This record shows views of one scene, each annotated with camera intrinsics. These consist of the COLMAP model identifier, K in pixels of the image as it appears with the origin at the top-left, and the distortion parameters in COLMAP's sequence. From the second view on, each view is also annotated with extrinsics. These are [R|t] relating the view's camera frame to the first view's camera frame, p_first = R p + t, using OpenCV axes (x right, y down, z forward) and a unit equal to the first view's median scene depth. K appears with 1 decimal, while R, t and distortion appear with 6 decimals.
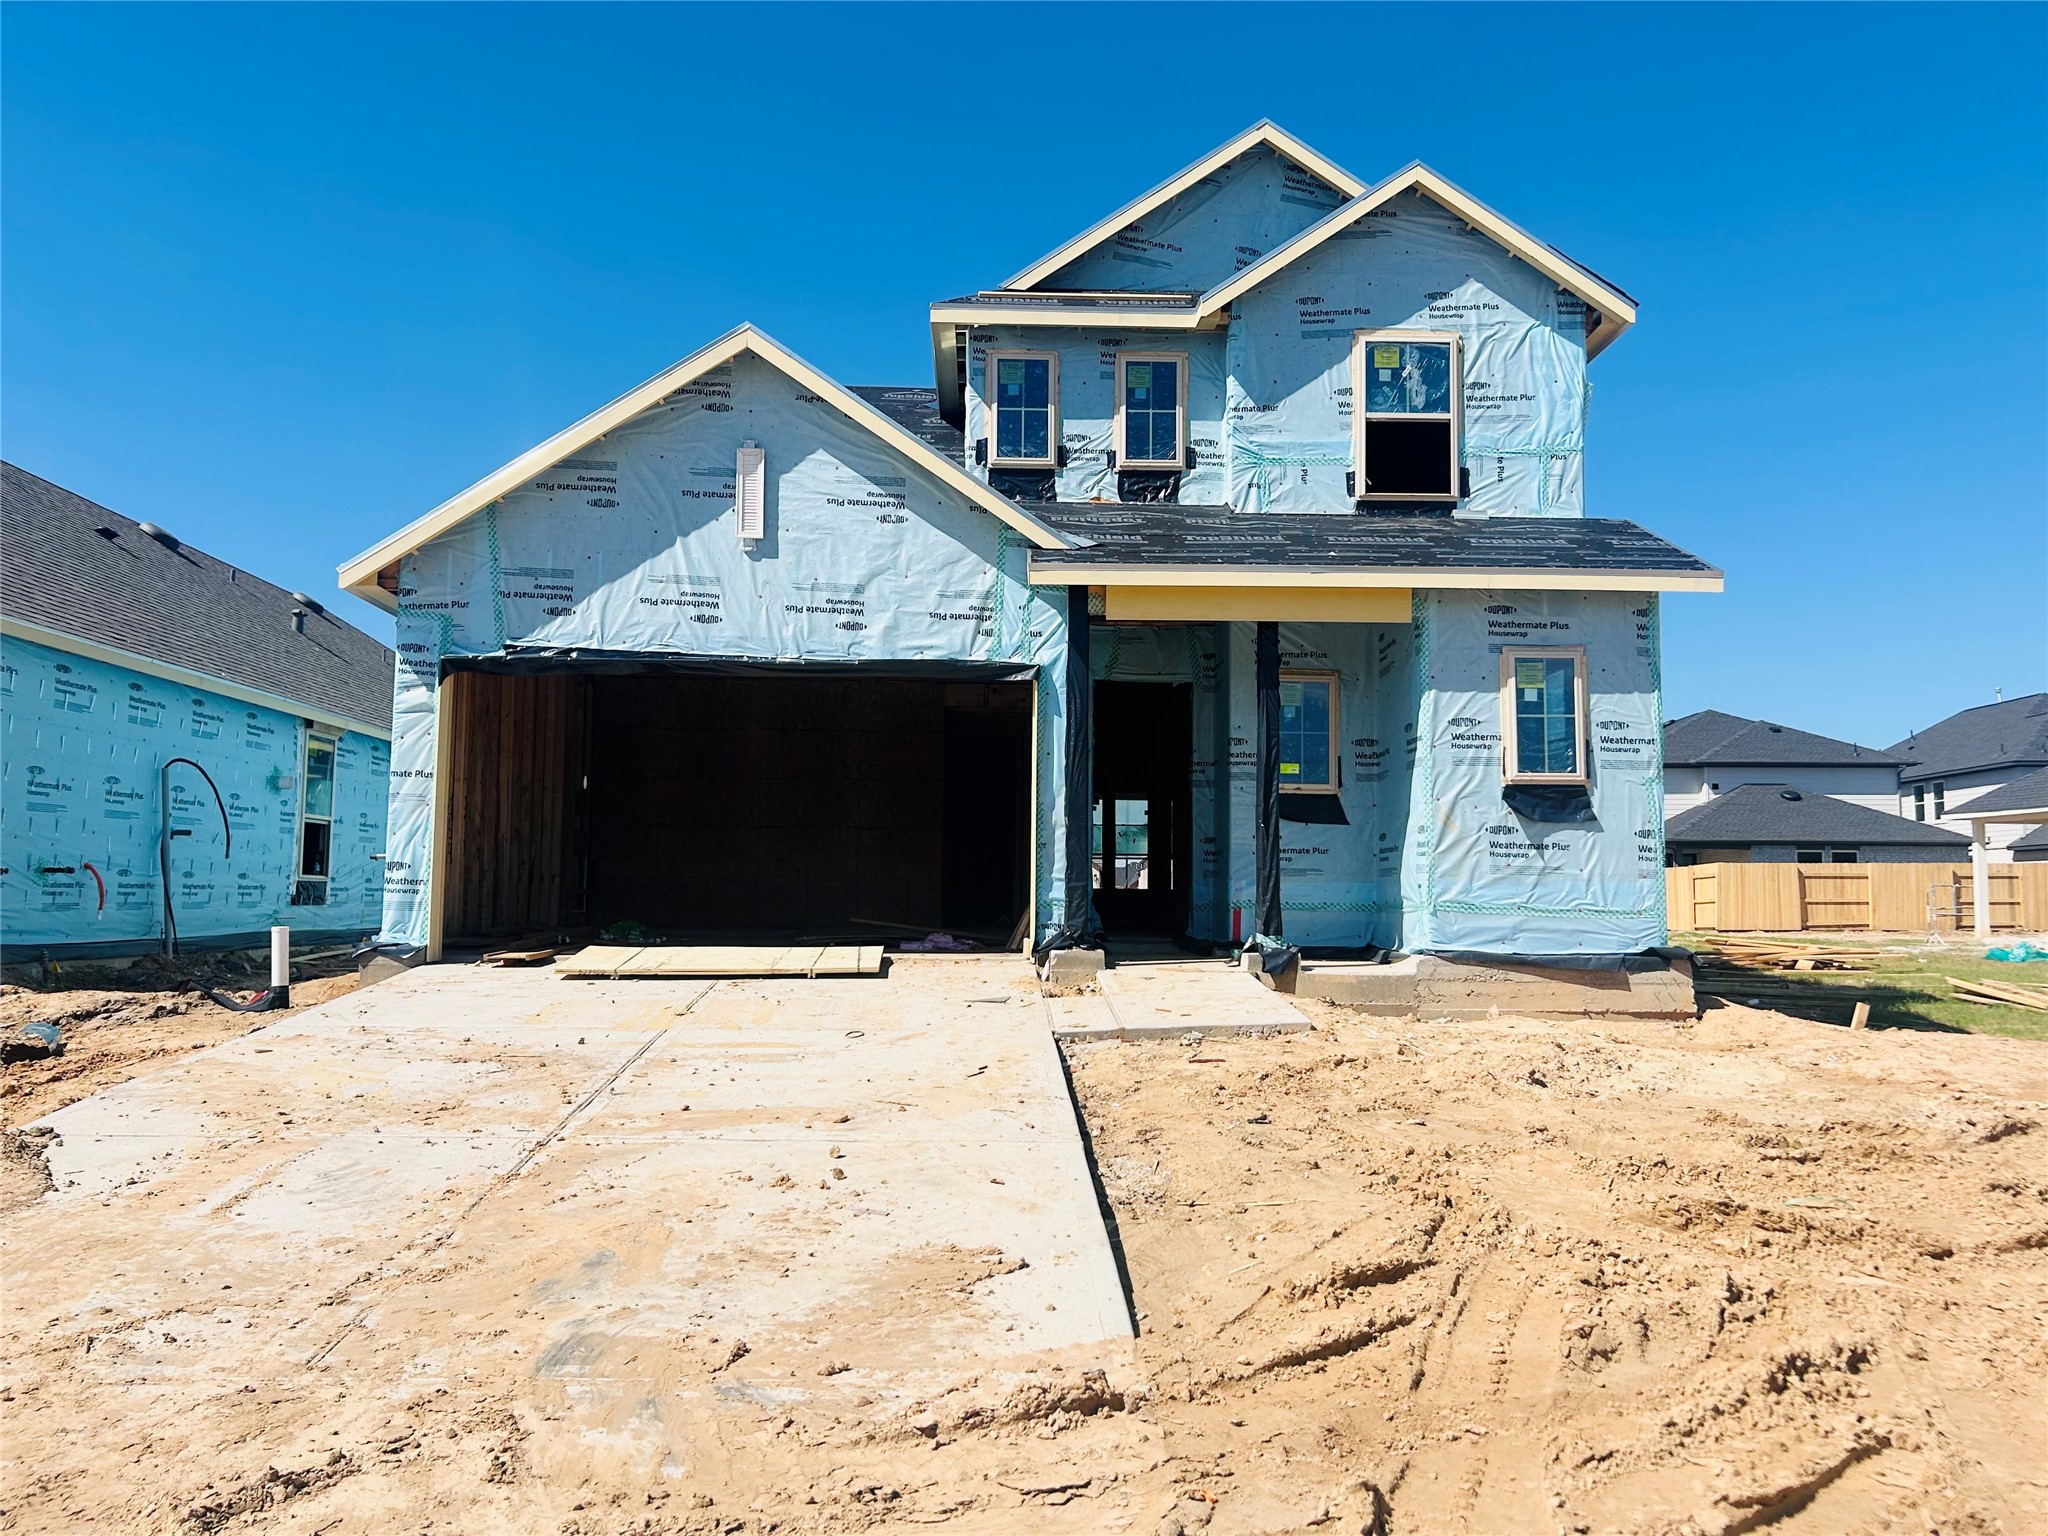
lens RADIAL K [[1542.5, 0, 1037.6], [0, 1542.5, 778.2], [0, 0, 1]] dist [0.056269, -0.054197]
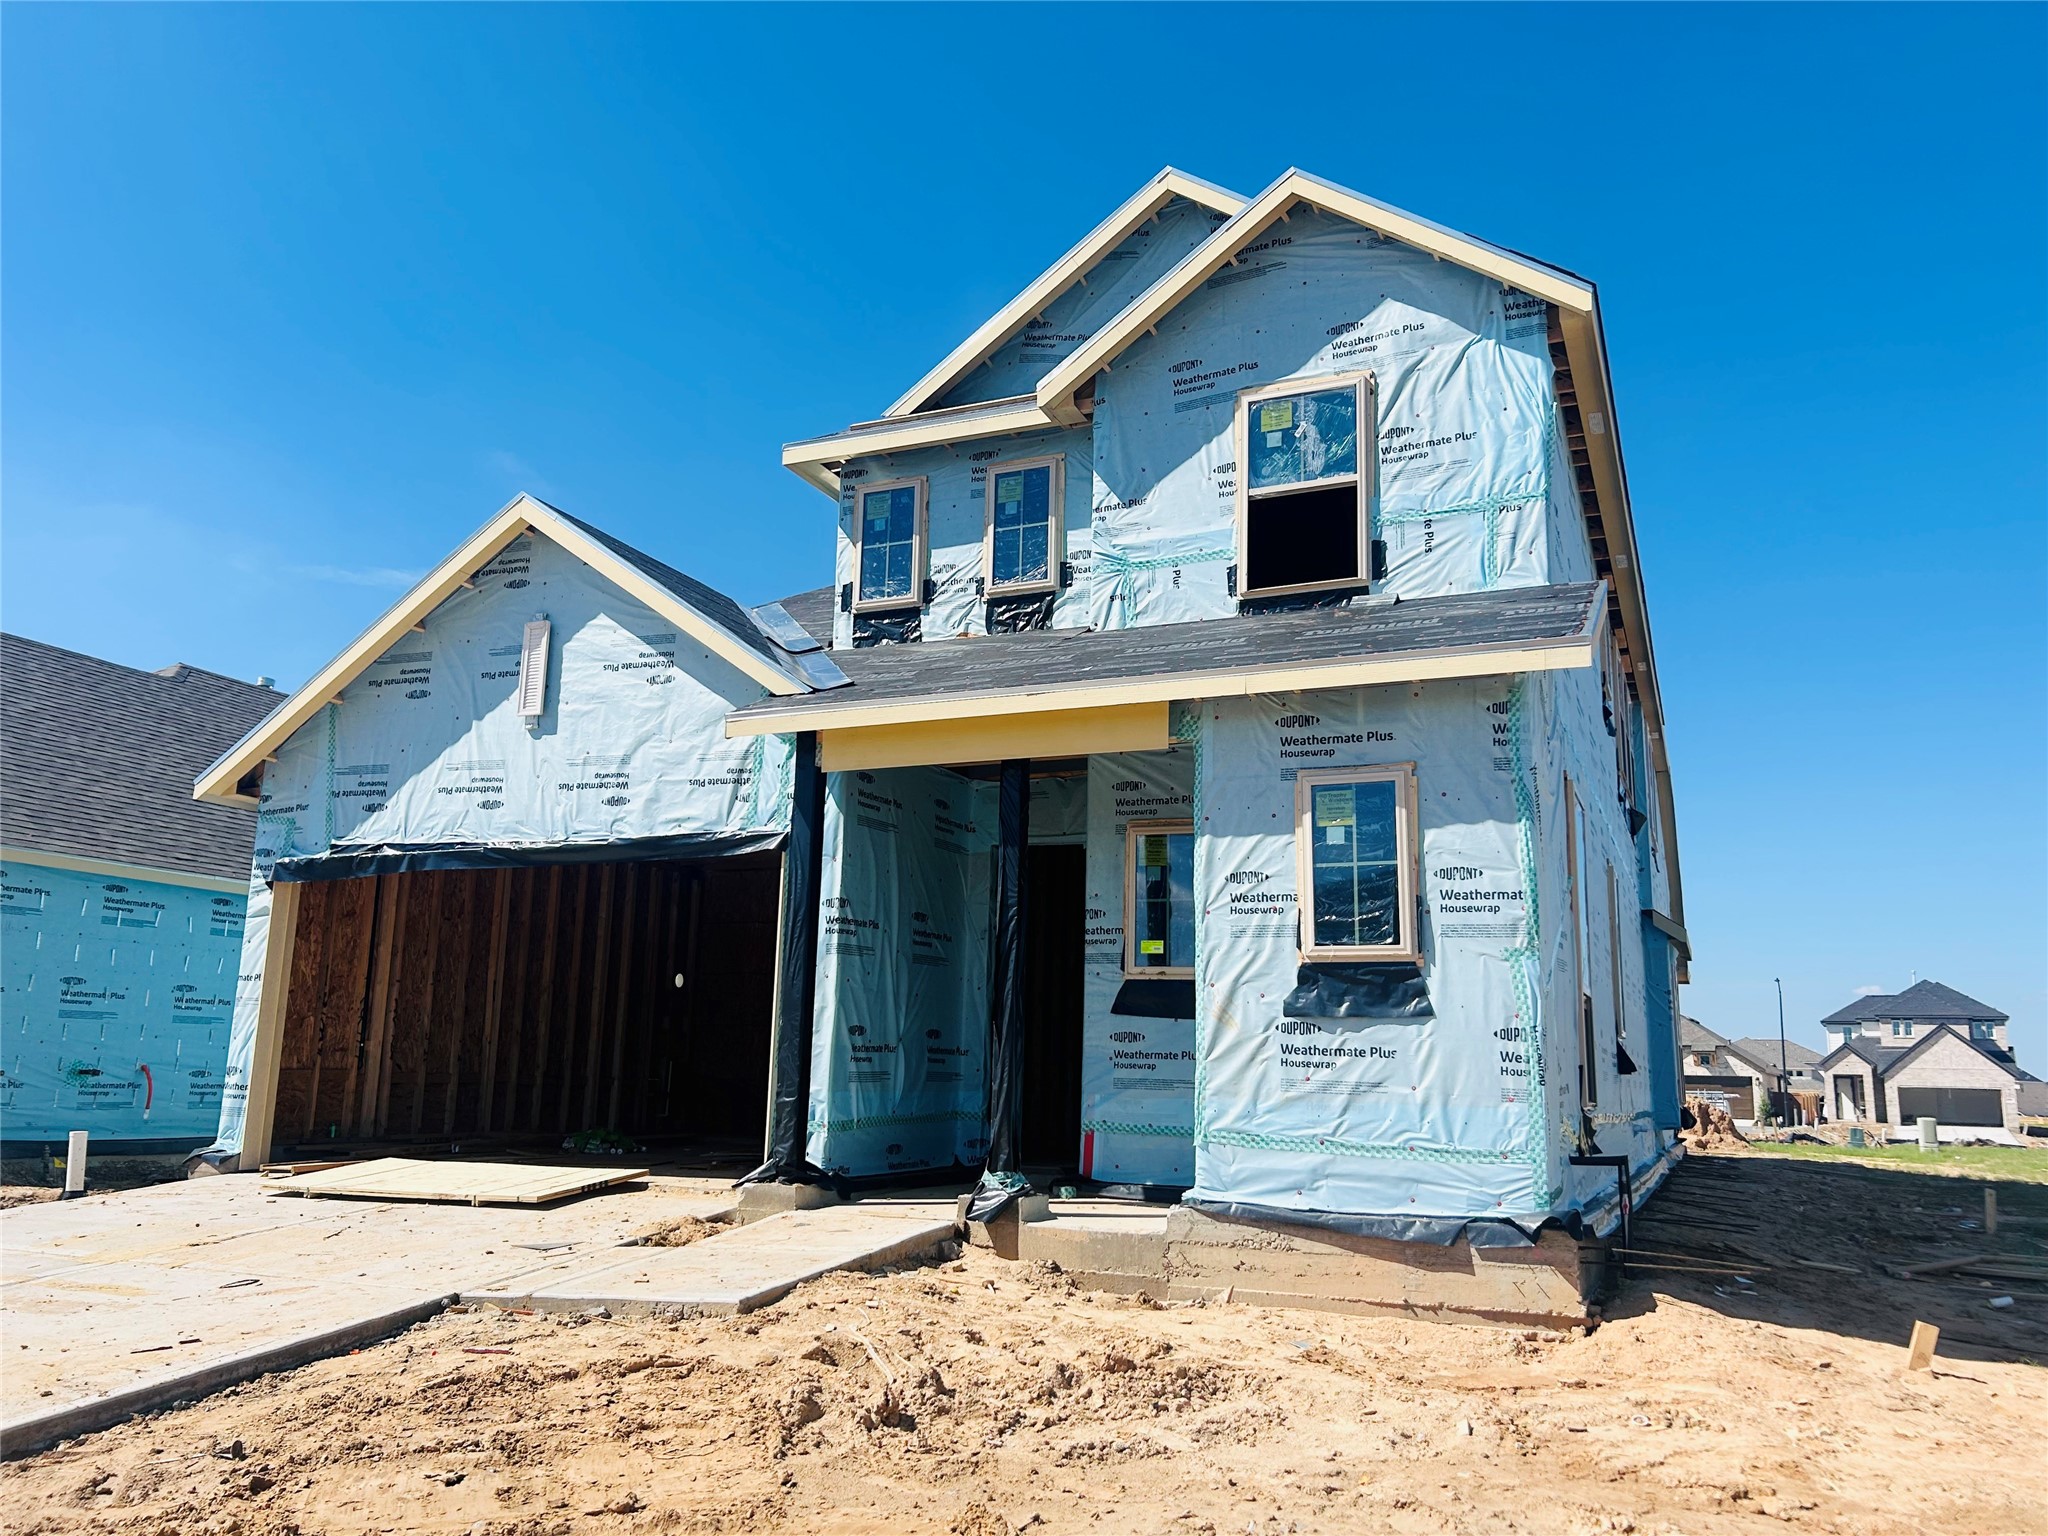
lens RADIAL K [[1542.5, 0, 1020.7], [0, 1542.5, 789.3], [0, 0, 1]] dist [0.056269, -0.054197]
pose [[0.903988, -0.069537, -0.421866, 0.470738], [0.020351, 0.992566, -0.119996, 0.007053], [0.427074, 0.099889, 0.898682, 0.290162]]
